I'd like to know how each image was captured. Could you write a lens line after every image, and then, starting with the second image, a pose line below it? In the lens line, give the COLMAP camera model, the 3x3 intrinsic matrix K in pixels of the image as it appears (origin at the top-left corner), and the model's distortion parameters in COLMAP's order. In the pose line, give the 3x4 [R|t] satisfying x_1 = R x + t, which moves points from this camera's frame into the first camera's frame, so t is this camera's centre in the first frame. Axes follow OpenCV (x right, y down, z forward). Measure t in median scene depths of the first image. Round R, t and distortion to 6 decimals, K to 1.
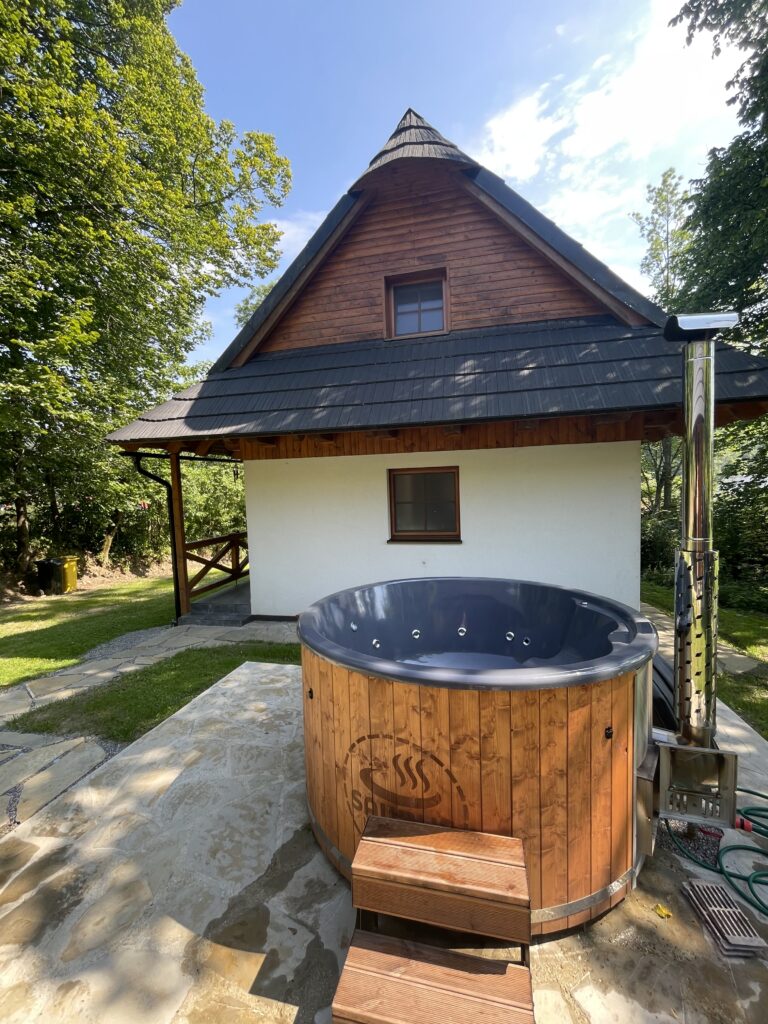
lens RADIAL K [[415.4, 0, 384.0], [0, 415.4, 512.0], [0, 0, 1]] dist [-0.000715, -0.000125]
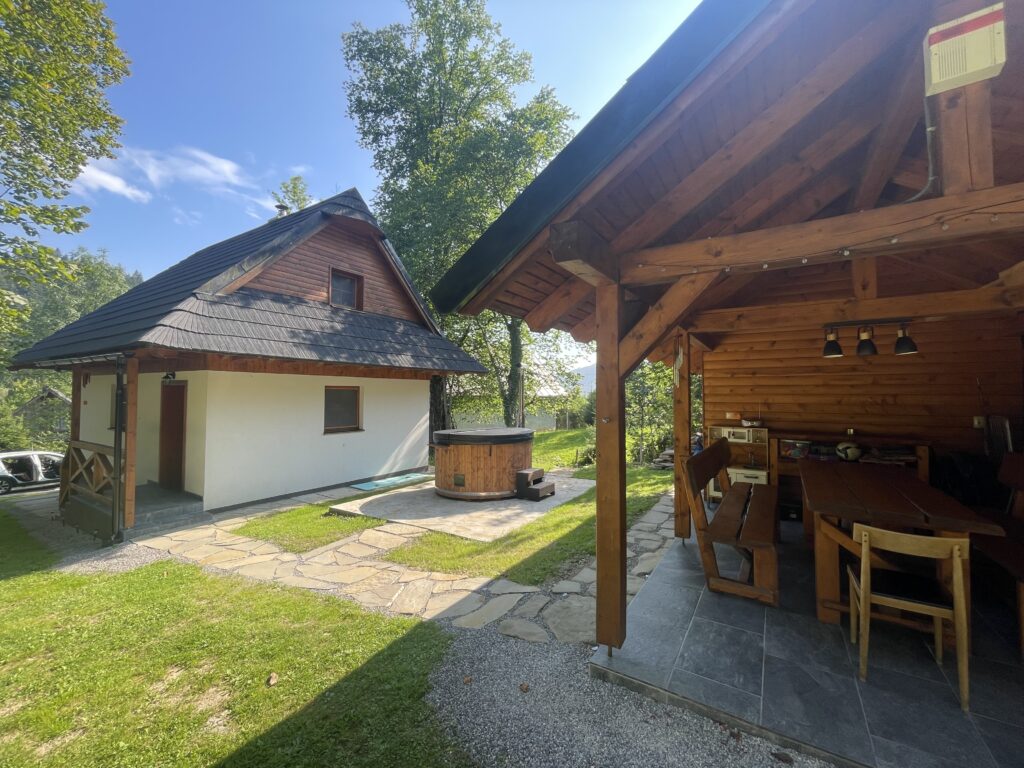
lens RADIAL K [[415.4, 0, 512.0], [0, 415.4, 384.0], [0, 0, 1]] dist [-0.000715, -0.000125]
pose [[0.325777, 0.063558, 0.943308, -1.243408], [0.060136, 0.994324, -0.087764, 0.066502], [-0.943532, 0.085318, 0.320106, -0.136760]]
